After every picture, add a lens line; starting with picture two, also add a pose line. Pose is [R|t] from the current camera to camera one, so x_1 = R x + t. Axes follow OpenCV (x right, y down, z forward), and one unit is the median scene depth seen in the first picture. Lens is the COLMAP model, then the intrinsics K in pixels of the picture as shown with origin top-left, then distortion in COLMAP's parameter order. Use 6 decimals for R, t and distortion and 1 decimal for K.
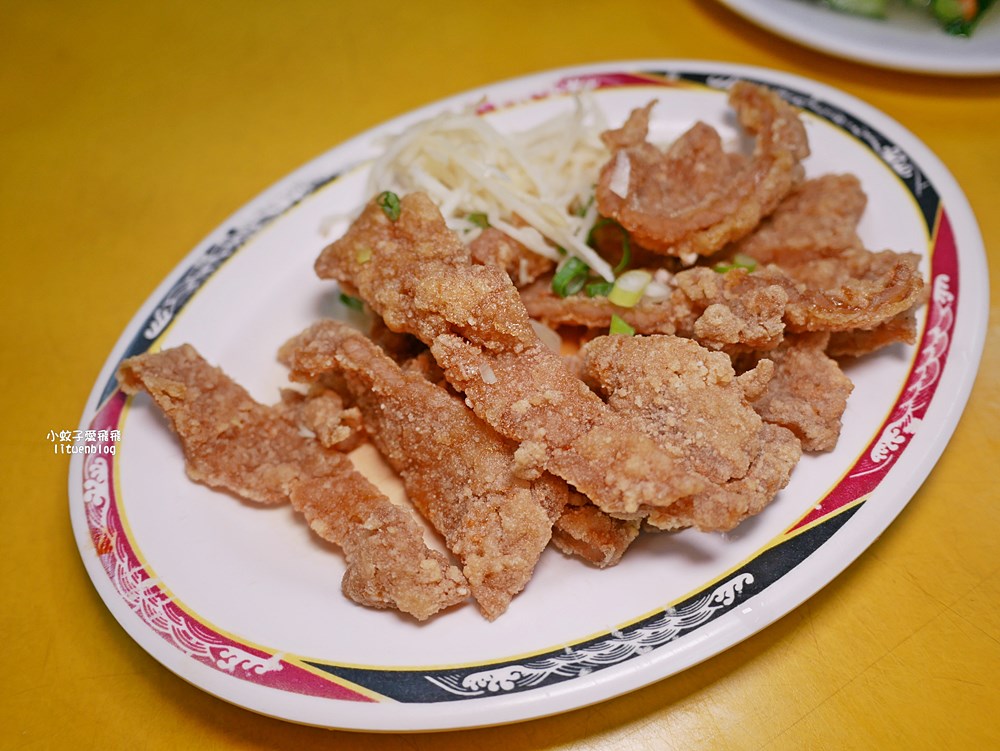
lens RADIAL K [[886.1, 0, 501.7], [0, 886.1, 371.8], [0, 0, 1]] dist [-0.104743, 0.091073]
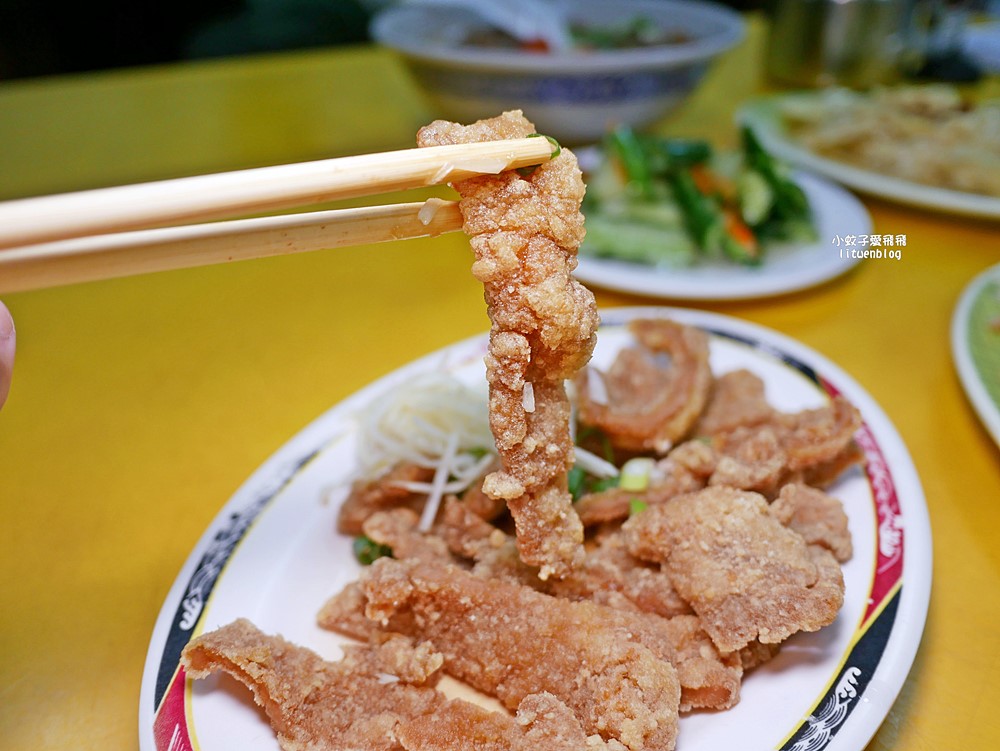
lens RADIAL K [[886.1, 0, 501.7], [0, 886.1, 371.8], [0, 0, 1]] dist [-0.104743, 0.091073]
pose [[0.934390, -0.160787, 0.317902, -0.363379], [0.273873, 0.894893, -0.352363, 0.143087], [-0.227833, 0.416309, 0.880215, -0.002595]]
